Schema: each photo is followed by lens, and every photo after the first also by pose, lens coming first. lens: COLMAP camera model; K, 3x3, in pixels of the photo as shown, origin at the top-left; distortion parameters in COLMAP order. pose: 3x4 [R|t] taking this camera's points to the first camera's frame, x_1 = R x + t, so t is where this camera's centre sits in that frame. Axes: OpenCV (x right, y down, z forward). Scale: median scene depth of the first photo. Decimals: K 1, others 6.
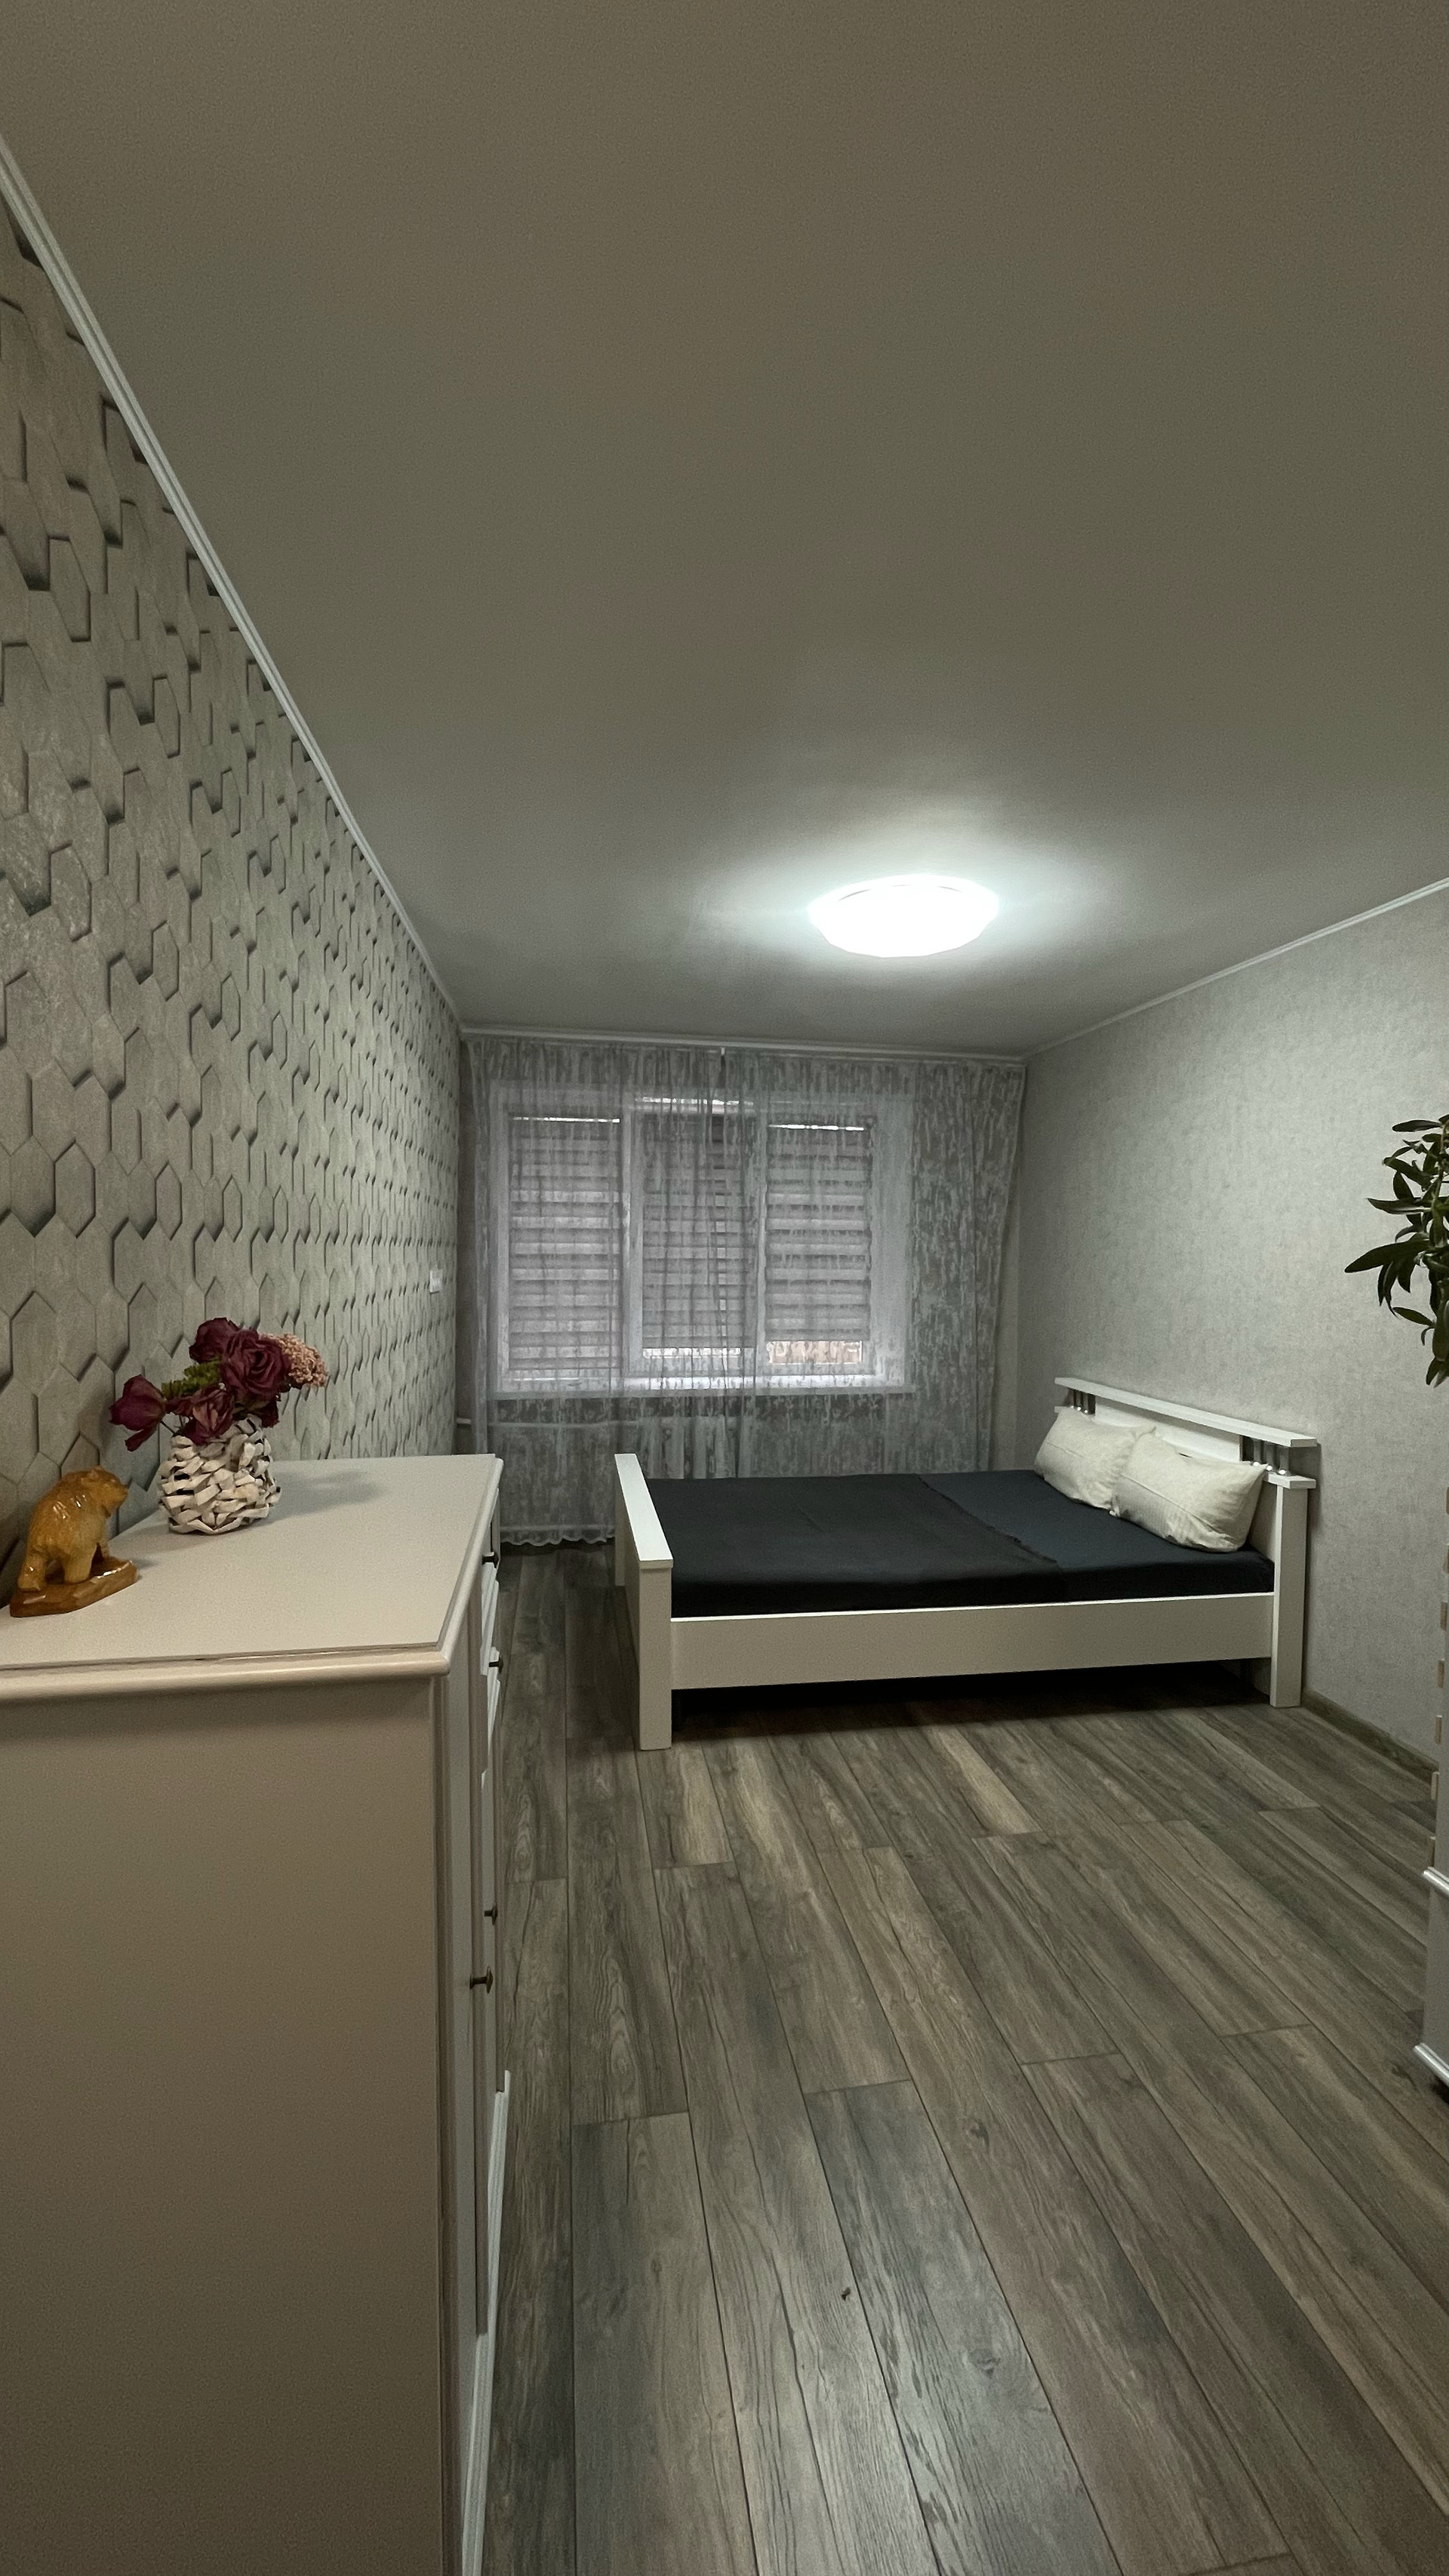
lens RADIAL K [[1040.2, 0, 731.1], [0, 1040.2, 1289.9], [0, 0, 1]] dist [-0.003558, -0.000115]
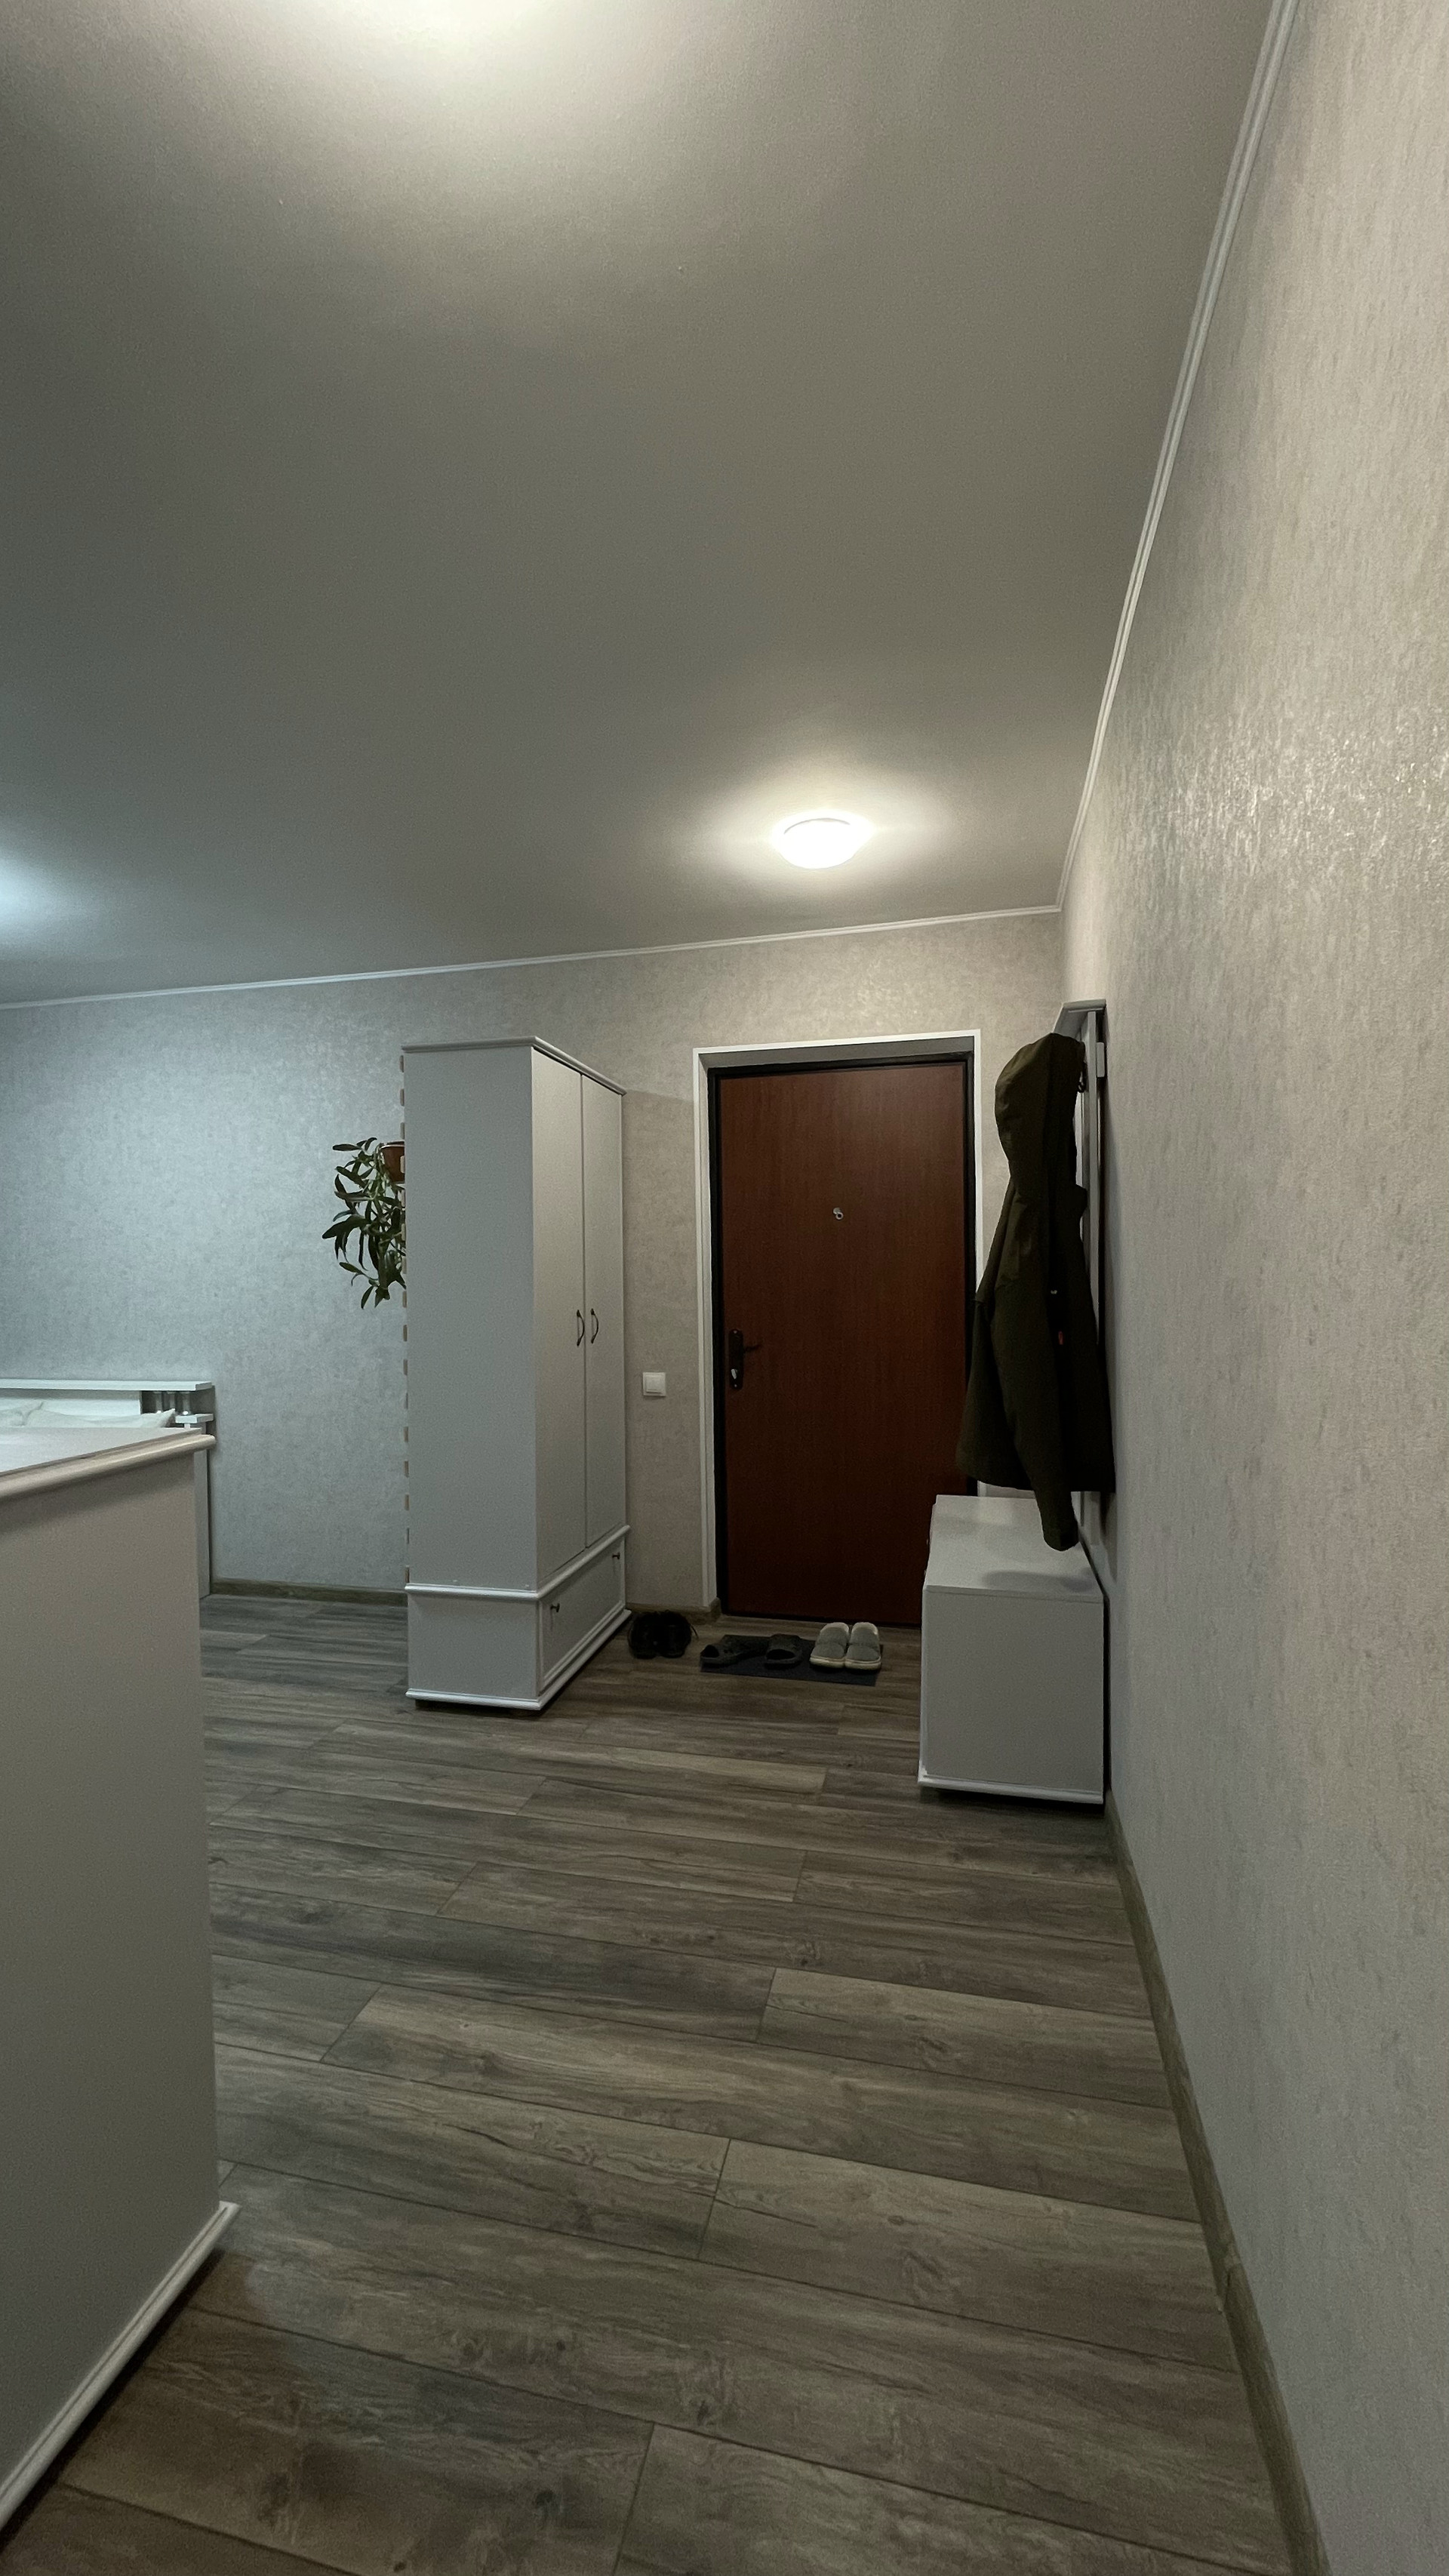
lens RADIAL K [[1040.3, 0, 717.5], [0, 1040.3, 1288.7], [0, 0, 1]] dist [-0.001885, 0.000204]
pose [[0.389783, -0.033335, 0.920303, -0.371278], [0.050695, 0.998606, 0.014700, 0.040332], [-0.919510, 0.040925, 0.390930, -0.084710]]
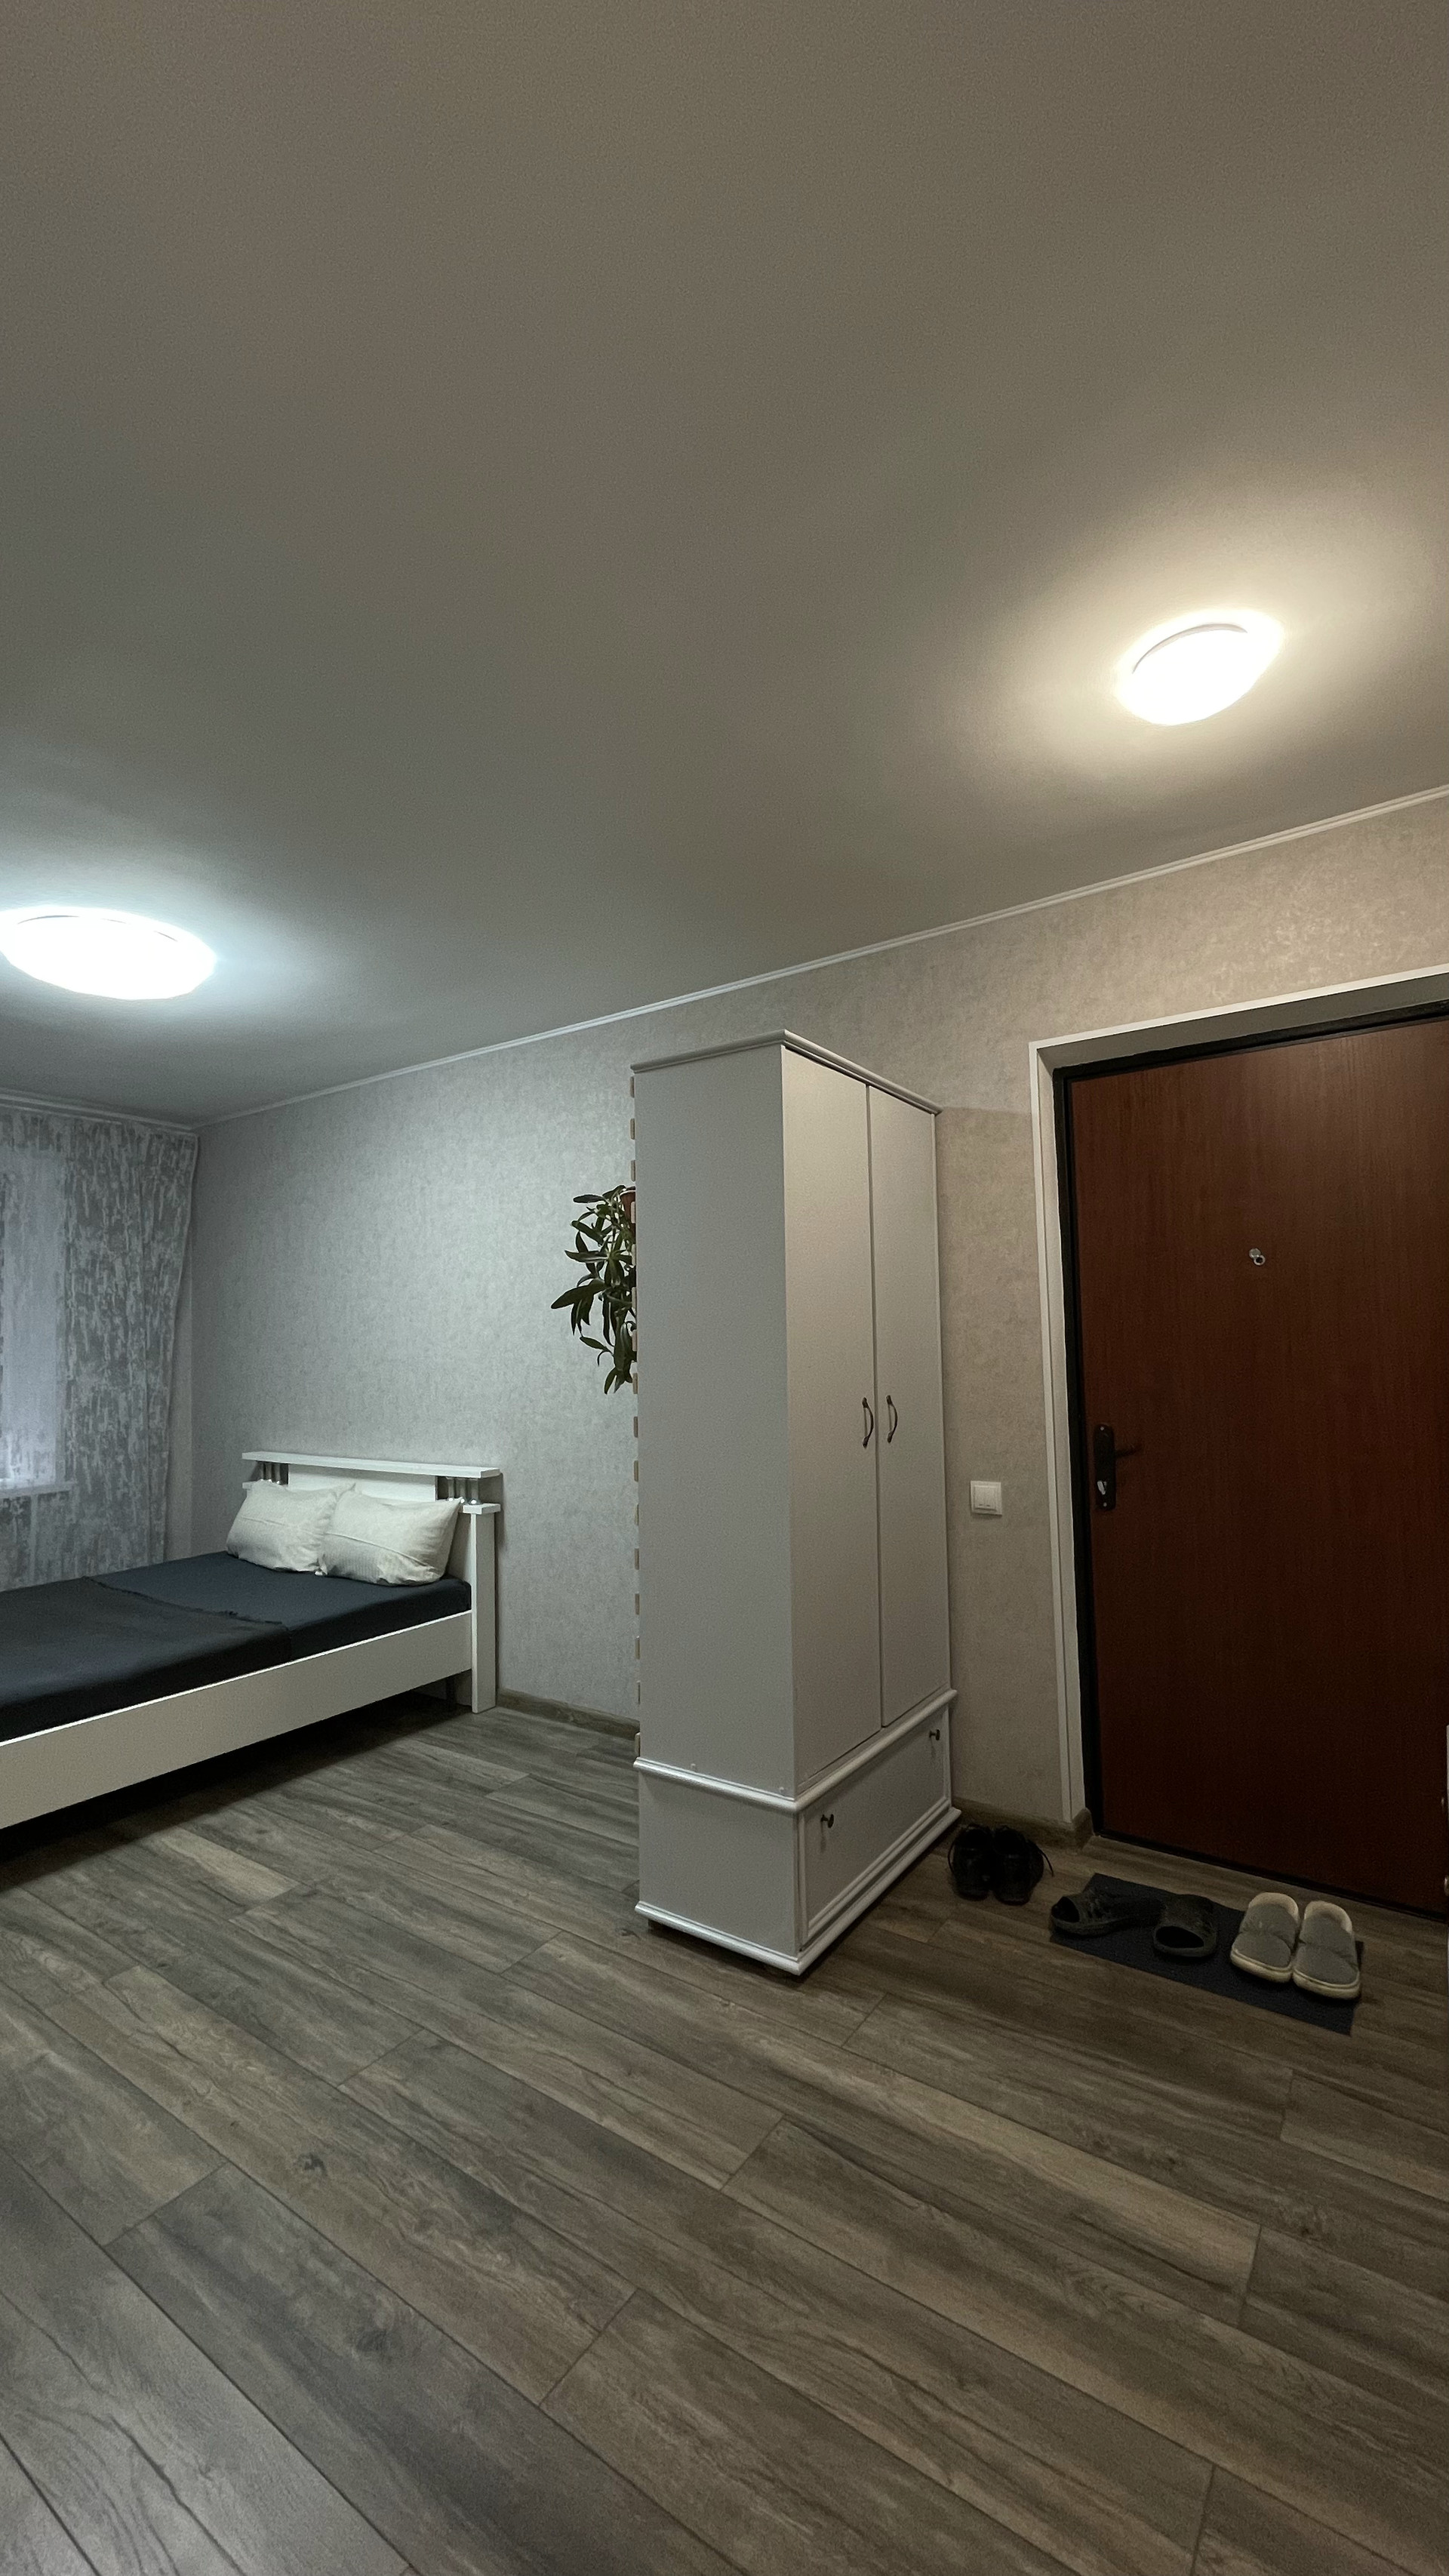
lens RADIAL K [[1040.3, 0, 717.5], [0, 1040.3, 1288.7], [0, 0, 1]] dist [-0.001885, 0.000204]
pose [[0.703056, 0.013350, 0.711009, -0.103368], [0.055208, 0.995782, -0.073288, 0.039538], [-0.708988, 0.090779, 0.699354, -0.019222]]
